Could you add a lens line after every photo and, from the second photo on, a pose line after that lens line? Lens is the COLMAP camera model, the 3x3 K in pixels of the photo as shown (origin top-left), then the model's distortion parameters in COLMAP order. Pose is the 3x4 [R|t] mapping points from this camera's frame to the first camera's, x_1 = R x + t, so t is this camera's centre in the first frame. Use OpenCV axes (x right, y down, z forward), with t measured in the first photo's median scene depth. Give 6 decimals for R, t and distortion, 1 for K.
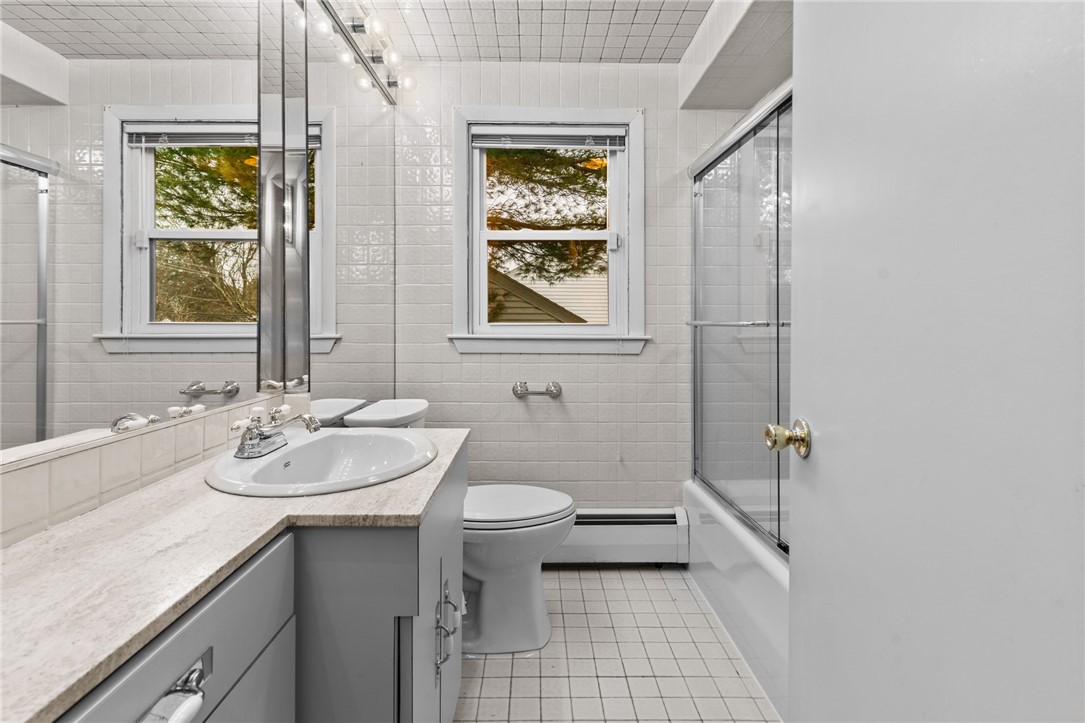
lens RADIAL K [[519.3, 0, 539.6], [0, 519.3, 321.9], [0, 0, 1]] dist [0.002277, 0.000260]
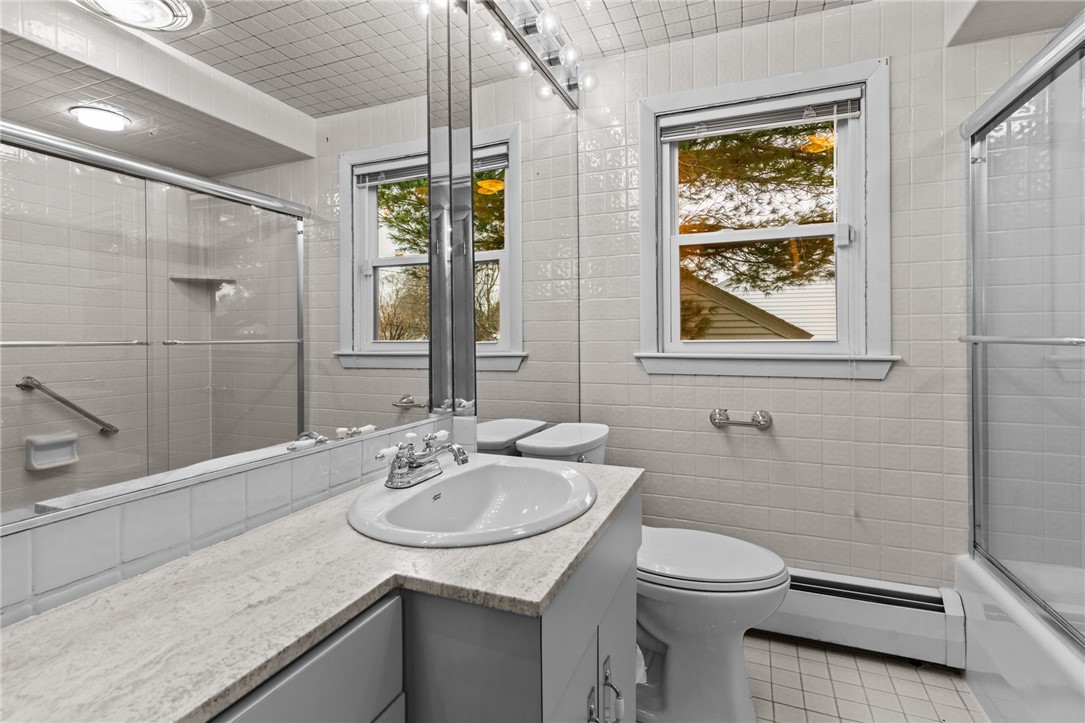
lens RADIAL K [[519.3, 0, 542.7], [0, 519.3, 339.3], [0, 0, 1]] dist [0.002277, 0.000260]
pose [[0.924370, -0.005762, -0.381454, 0.021436], [0.007758, 0.999963, 0.003694, -0.004421], [0.381419, -0.006374, 0.924380, 0.103781]]
